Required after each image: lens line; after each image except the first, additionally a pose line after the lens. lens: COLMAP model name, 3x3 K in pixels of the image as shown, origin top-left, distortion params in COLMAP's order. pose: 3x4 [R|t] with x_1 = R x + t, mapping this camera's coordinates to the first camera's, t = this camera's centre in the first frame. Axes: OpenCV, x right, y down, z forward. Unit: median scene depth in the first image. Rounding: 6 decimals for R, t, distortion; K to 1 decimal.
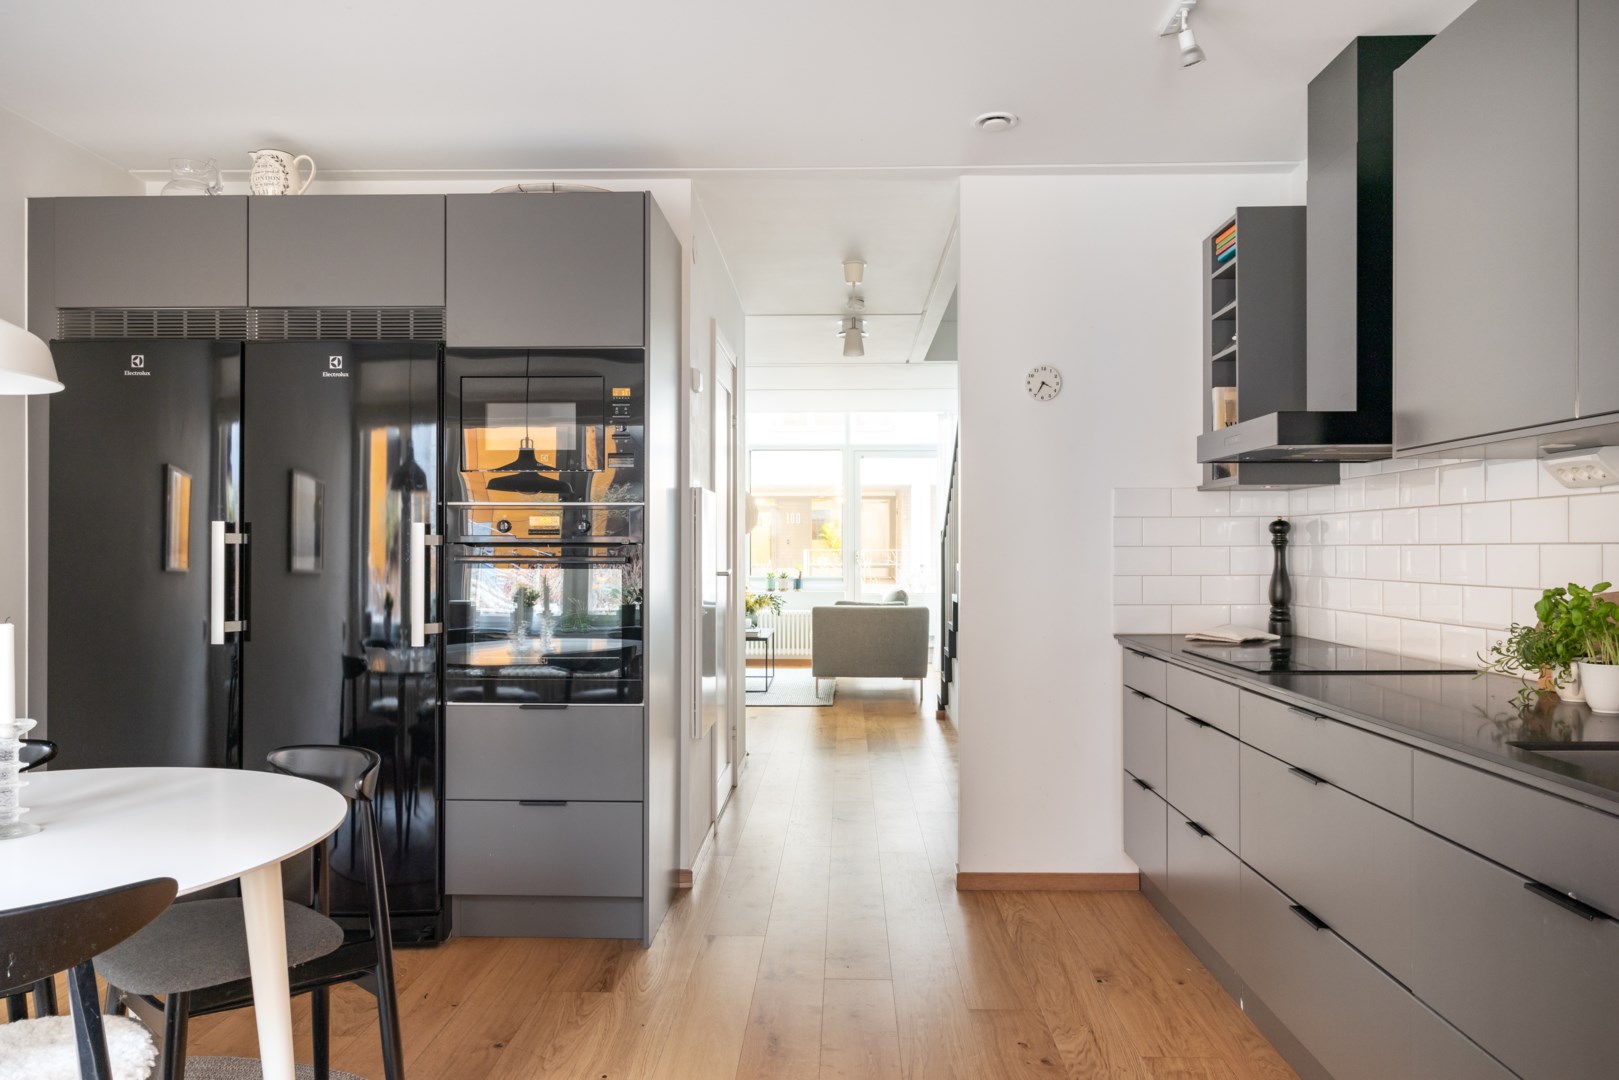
lens RADIAL K [[1094.8, 0, 805.1], [0, 1094.8, 559.6], [0, 0, 1]] dist [-0.000718, 0.003903]
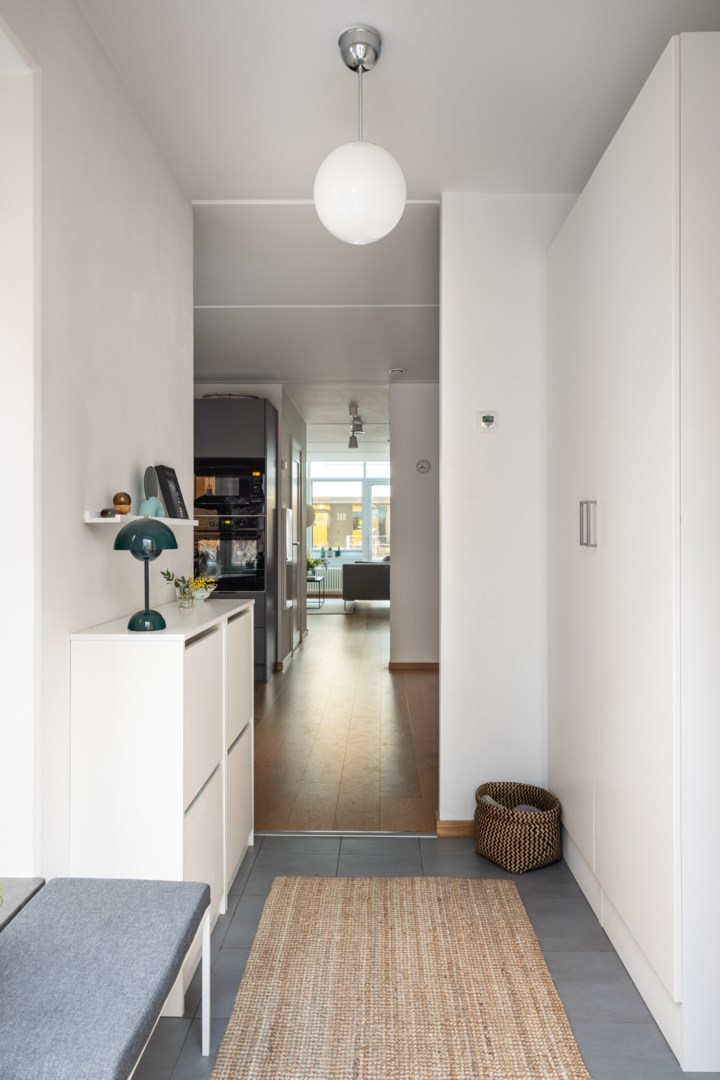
lens RADIAL K [[730.8, 0, 360.6], [0, 730.8, 556.7], [0, 0, 1]] dist [-0.002587, 0.000415]
pose [[0.999959, 0.000745, 0.009002, 0.058455], [-0.000910, 0.999831, 0.018380, 0.012921], [-0.008987, -0.018387, 0.999791, -0.652214]]
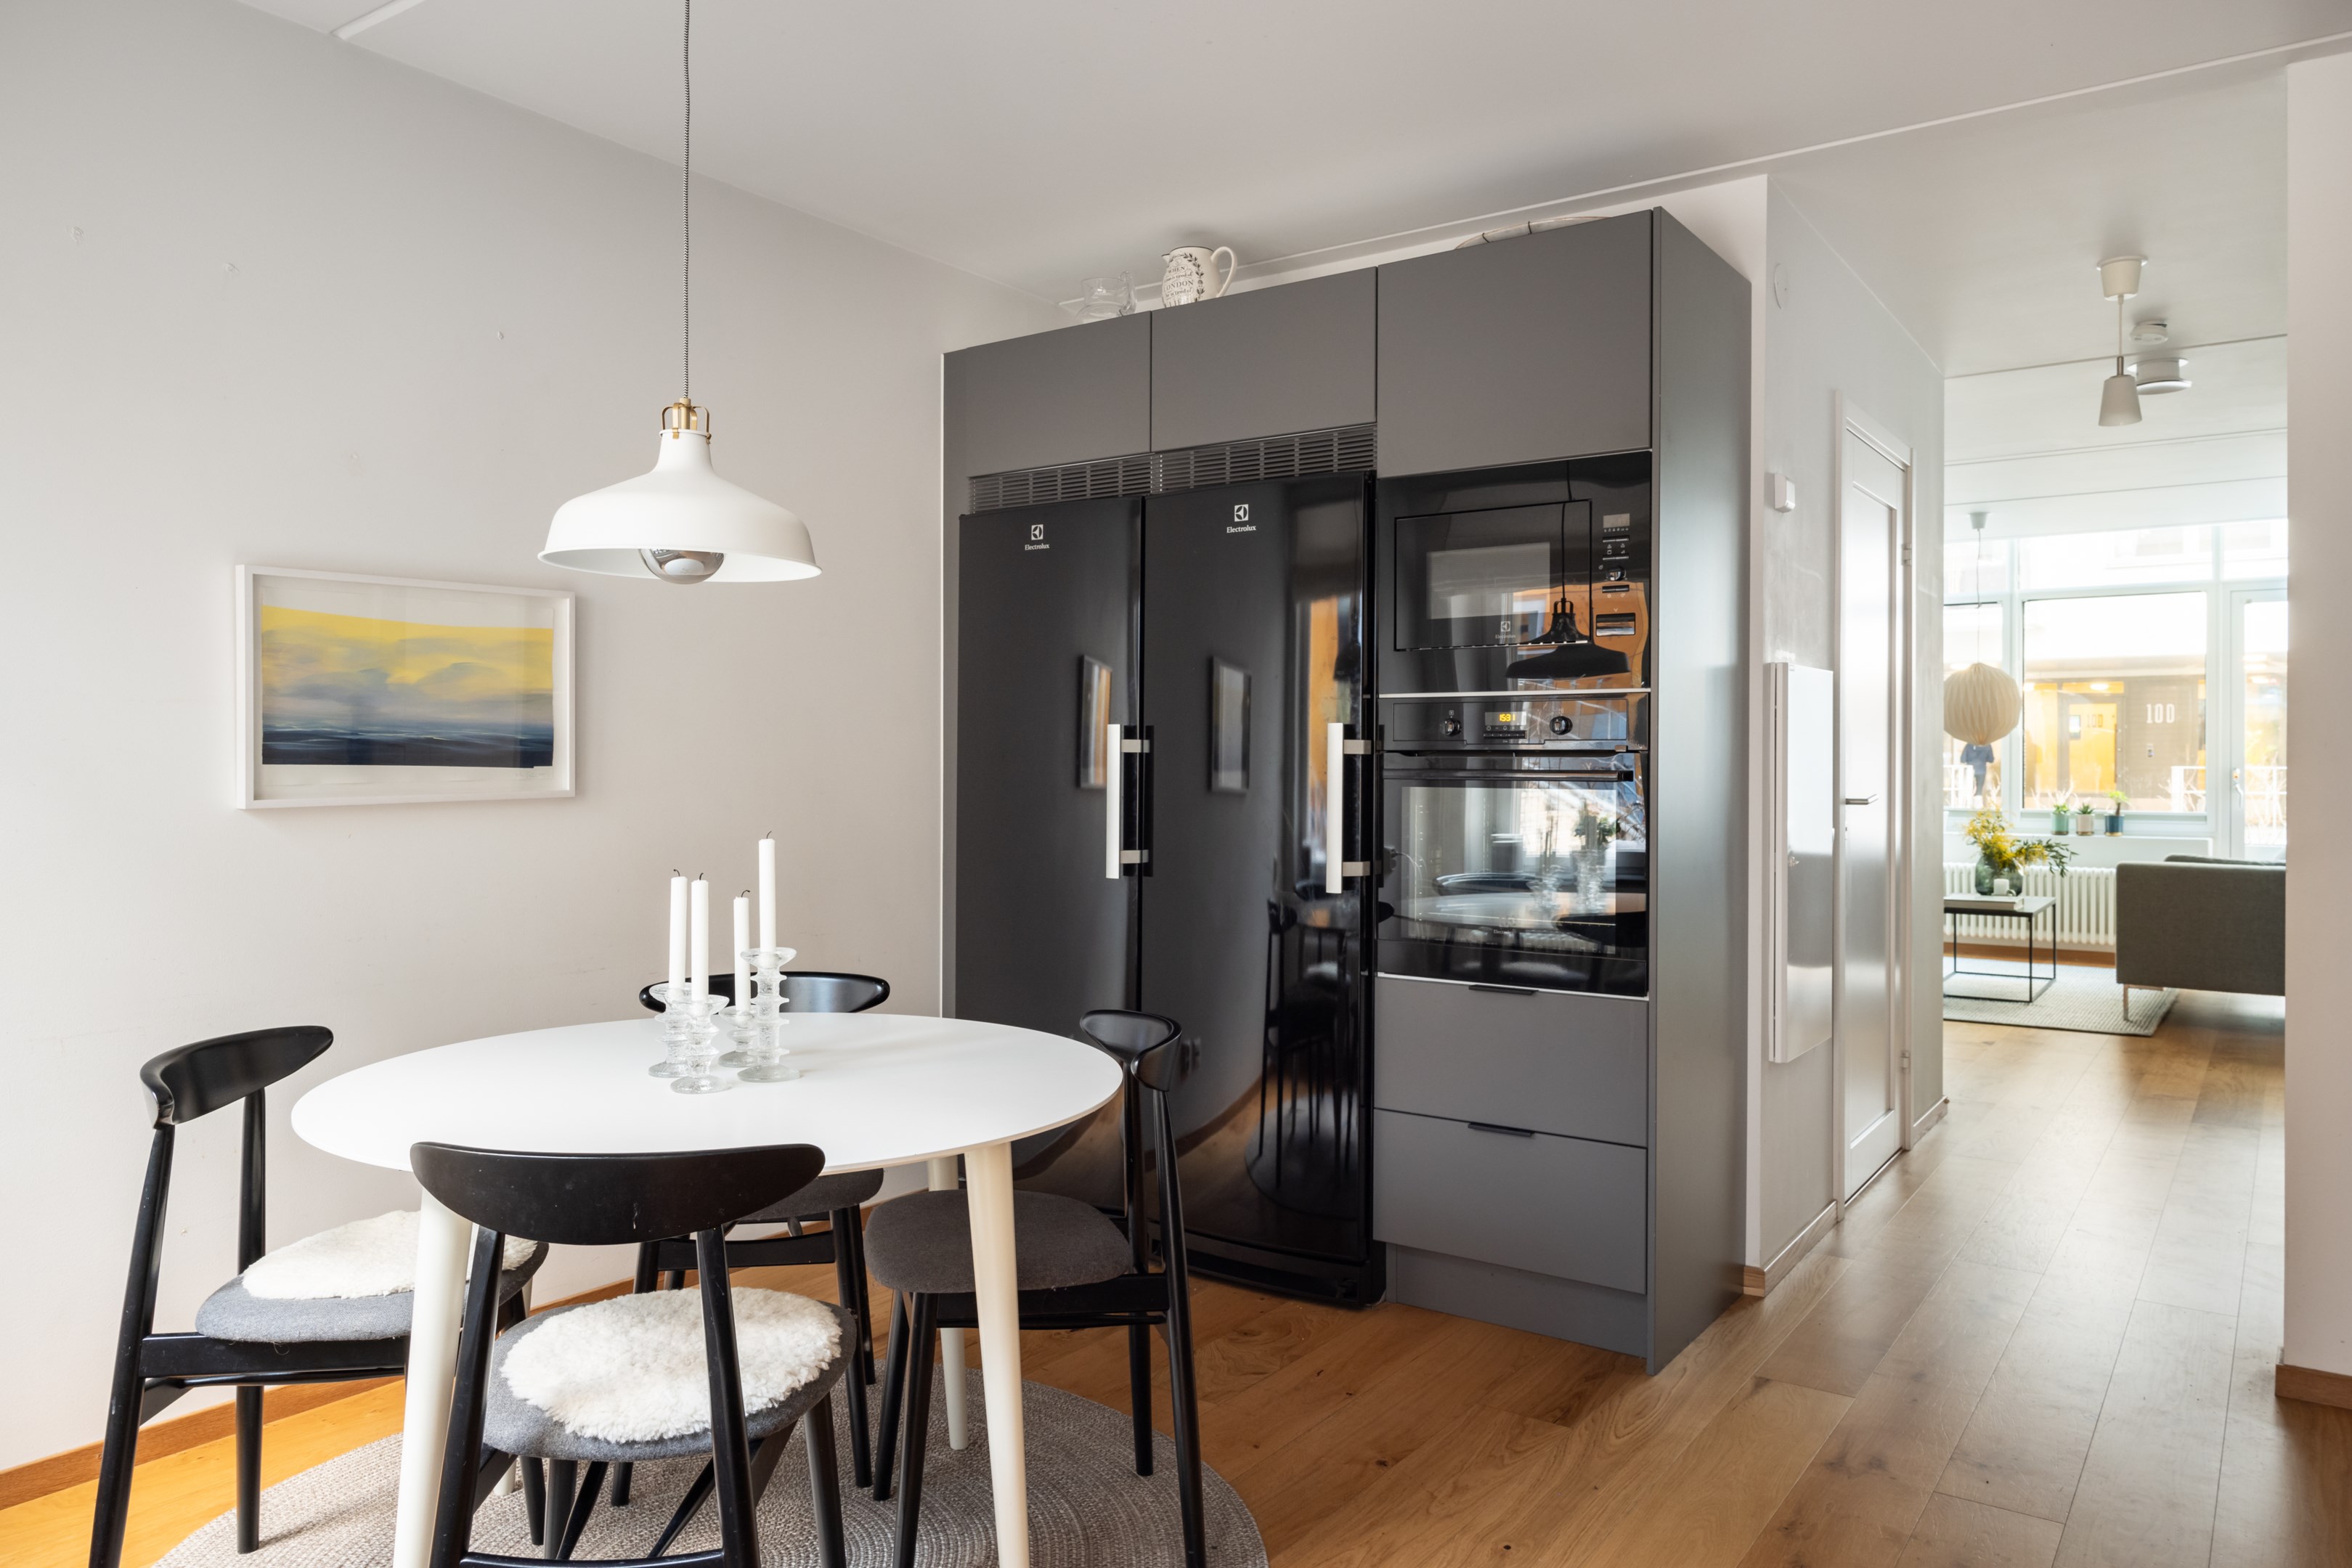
lens RADIAL K [[1576.3, 0, 1171.0], [0, 1576.3, 779.3], [0, 0, 1]] dist [0.003442, 0.001178]
pose [[0.833178, 0.007558, -0.552953, 0.112038], [-0.007952, 0.999967, 0.001685, 0.002236], [0.552948, 0.002994, 0.833210, 0.053127]]
